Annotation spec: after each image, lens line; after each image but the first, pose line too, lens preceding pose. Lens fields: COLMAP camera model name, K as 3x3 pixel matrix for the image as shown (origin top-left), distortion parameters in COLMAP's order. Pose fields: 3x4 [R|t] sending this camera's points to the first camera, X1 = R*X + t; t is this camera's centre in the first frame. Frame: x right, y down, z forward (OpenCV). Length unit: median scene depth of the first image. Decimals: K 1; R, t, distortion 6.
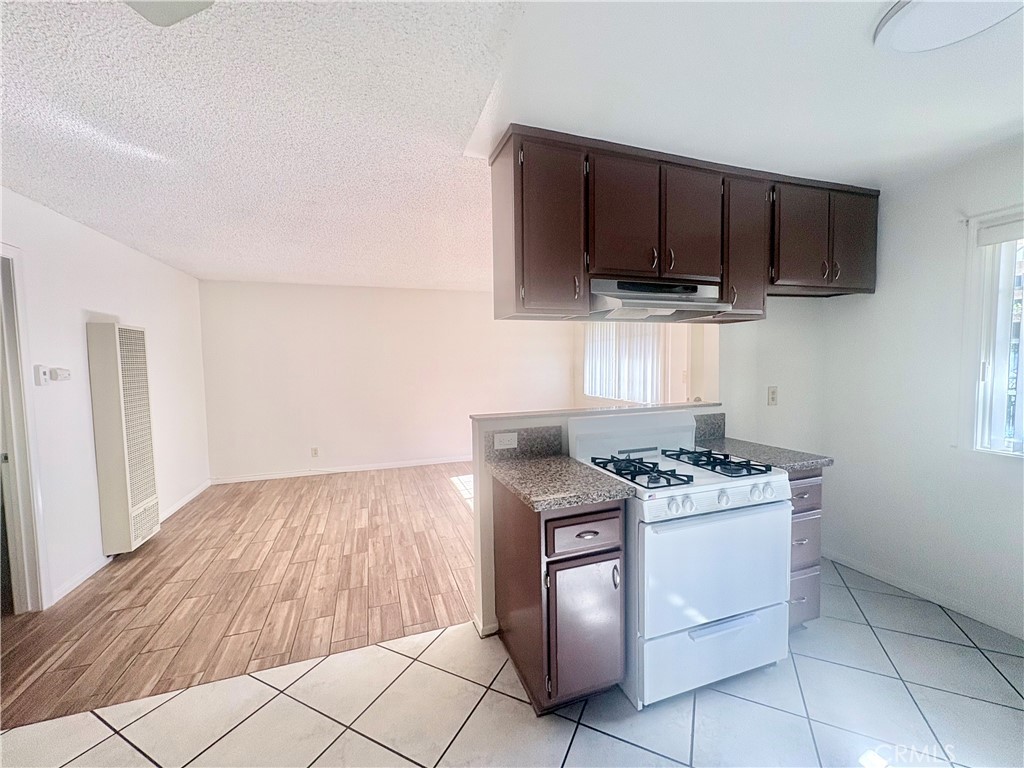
lens RADIAL K [[410.2, 0, 511.8], [0, 410.2, 385.5], [0, 0, 1]] dist [-0.000484, -0.000089]
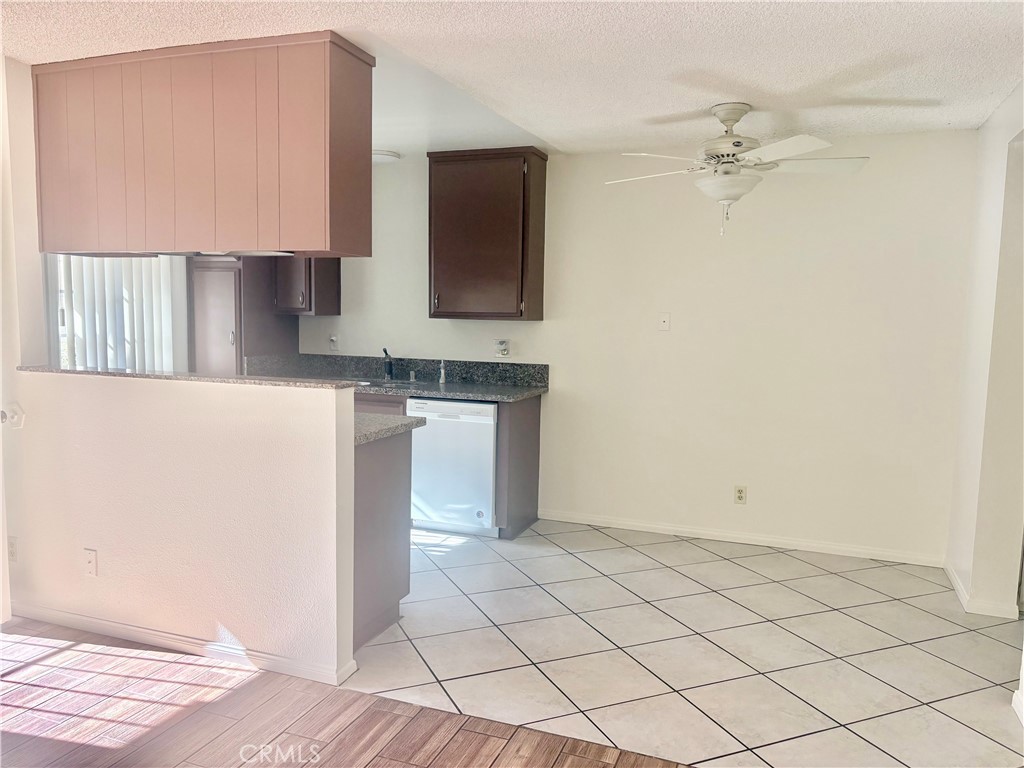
lens RADIAL K [[775.7, 0, 512.9], [0, 775.7, 385.8], [0, 0, 1]] dist [0.000304, -0.000020]
pose [[-0.768883, -0.048681, 0.637534, -1.185850], [0.034673, 0.992456, 0.117599, -0.072955], [-0.638449, 0.112525, -0.761394, 1.843180]]
